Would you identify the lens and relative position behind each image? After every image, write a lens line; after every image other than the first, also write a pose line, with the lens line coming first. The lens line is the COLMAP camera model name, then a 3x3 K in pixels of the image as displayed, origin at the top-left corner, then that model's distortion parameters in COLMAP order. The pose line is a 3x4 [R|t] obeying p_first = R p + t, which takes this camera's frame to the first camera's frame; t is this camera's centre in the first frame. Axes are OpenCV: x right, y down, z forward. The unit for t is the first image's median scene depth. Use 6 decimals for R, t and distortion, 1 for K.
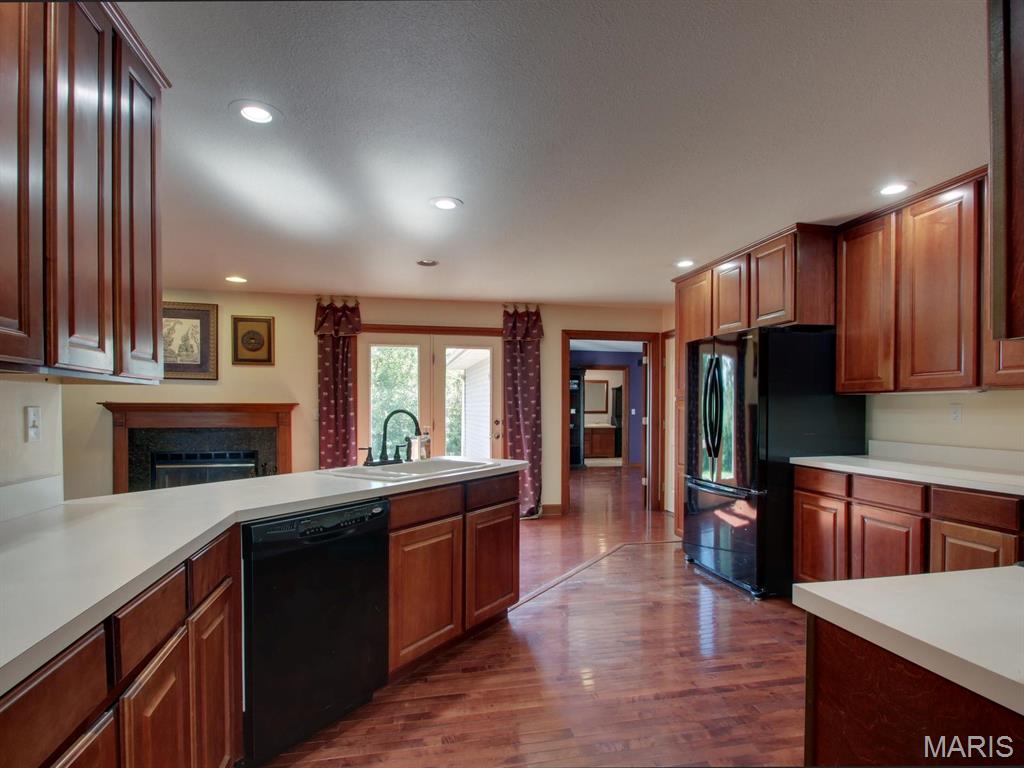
lens RADIAL K [[545.8, 0, 511.9], [0, 545.8, 417.1], [0, 0, 1]] dist [0.002082, -0.000531]
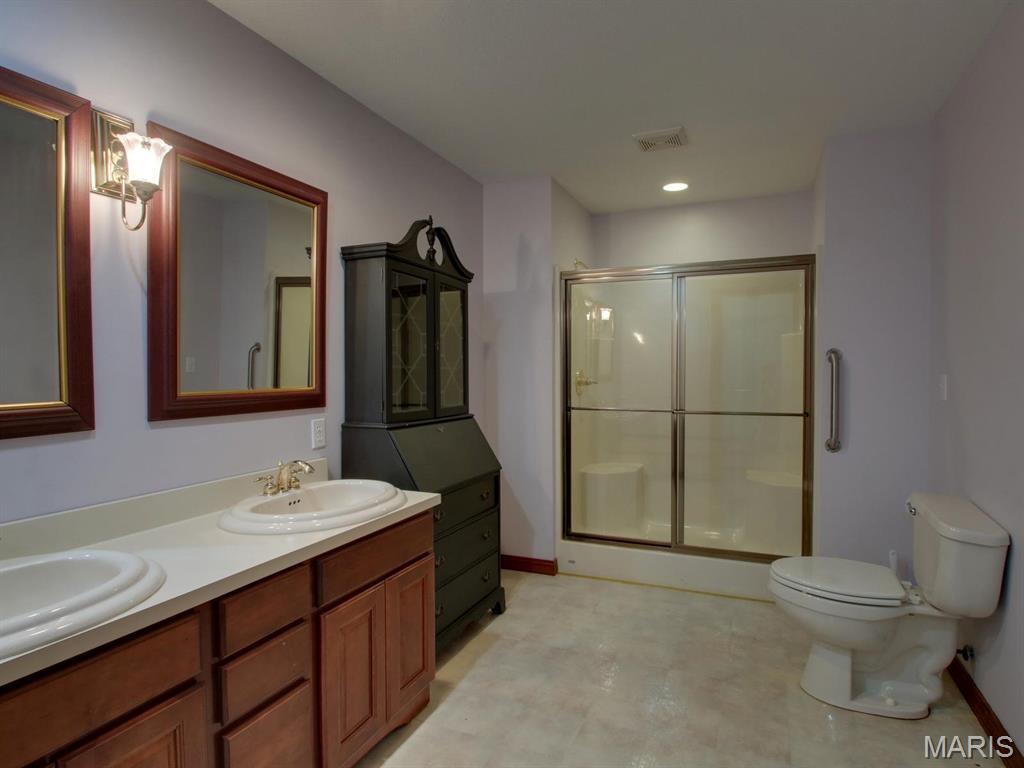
lens RADIAL K [[556.6, 0, 515.6], [0, 556.6, 398.4], [0, 0, 1]] dist [0.006817, -0.012872]
pose [[0.594510, -0.037251, 0.803225, 0.224614], [0.018743, 0.999297, 0.032472, -0.037622], [-0.803870, -0.004249, 0.594790, 2.451164]]
